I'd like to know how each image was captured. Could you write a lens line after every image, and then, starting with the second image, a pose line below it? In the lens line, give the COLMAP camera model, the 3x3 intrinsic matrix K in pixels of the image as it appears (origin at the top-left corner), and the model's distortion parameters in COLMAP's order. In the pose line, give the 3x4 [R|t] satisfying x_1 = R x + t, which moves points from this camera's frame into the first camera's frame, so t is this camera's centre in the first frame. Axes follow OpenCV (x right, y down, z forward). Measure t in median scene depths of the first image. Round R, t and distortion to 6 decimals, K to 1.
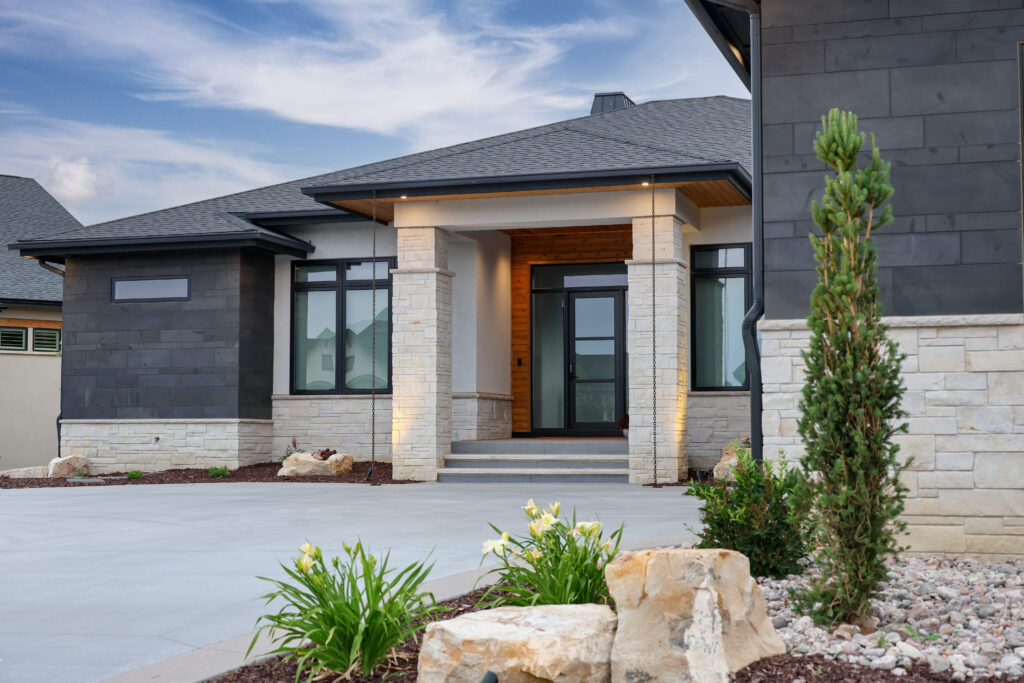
lens RADIAL K [[1477.8, 0, 512.1], [0, 1477.8, 342.1], [0, 0, 1]] dist [-0.032398, 0.000000]
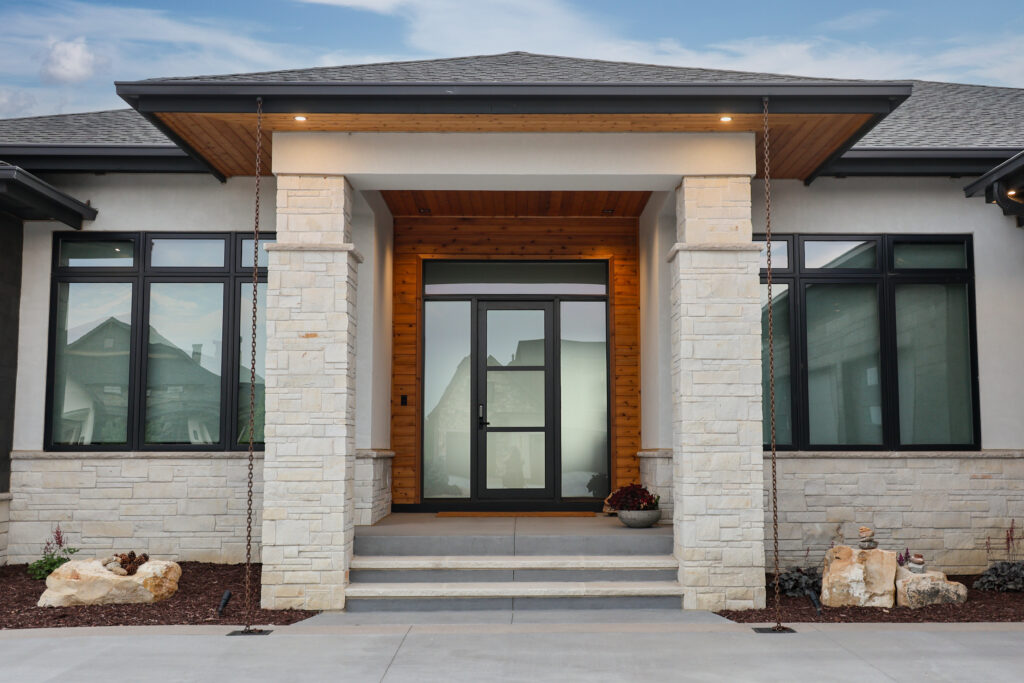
lens RADIAL K [[1165.7, 0, 509.4], [0, 1165.7, 316.6], [0, 0, 1]] dist [0.020751, 0.000000]
pose [[0.948525, 0.034598, 0.314806, -0.125907], [-0.019829, 0.998552, -0.049998, 0.000853], [-0.316080, 0.041183, 0.947838, 0.496802]]
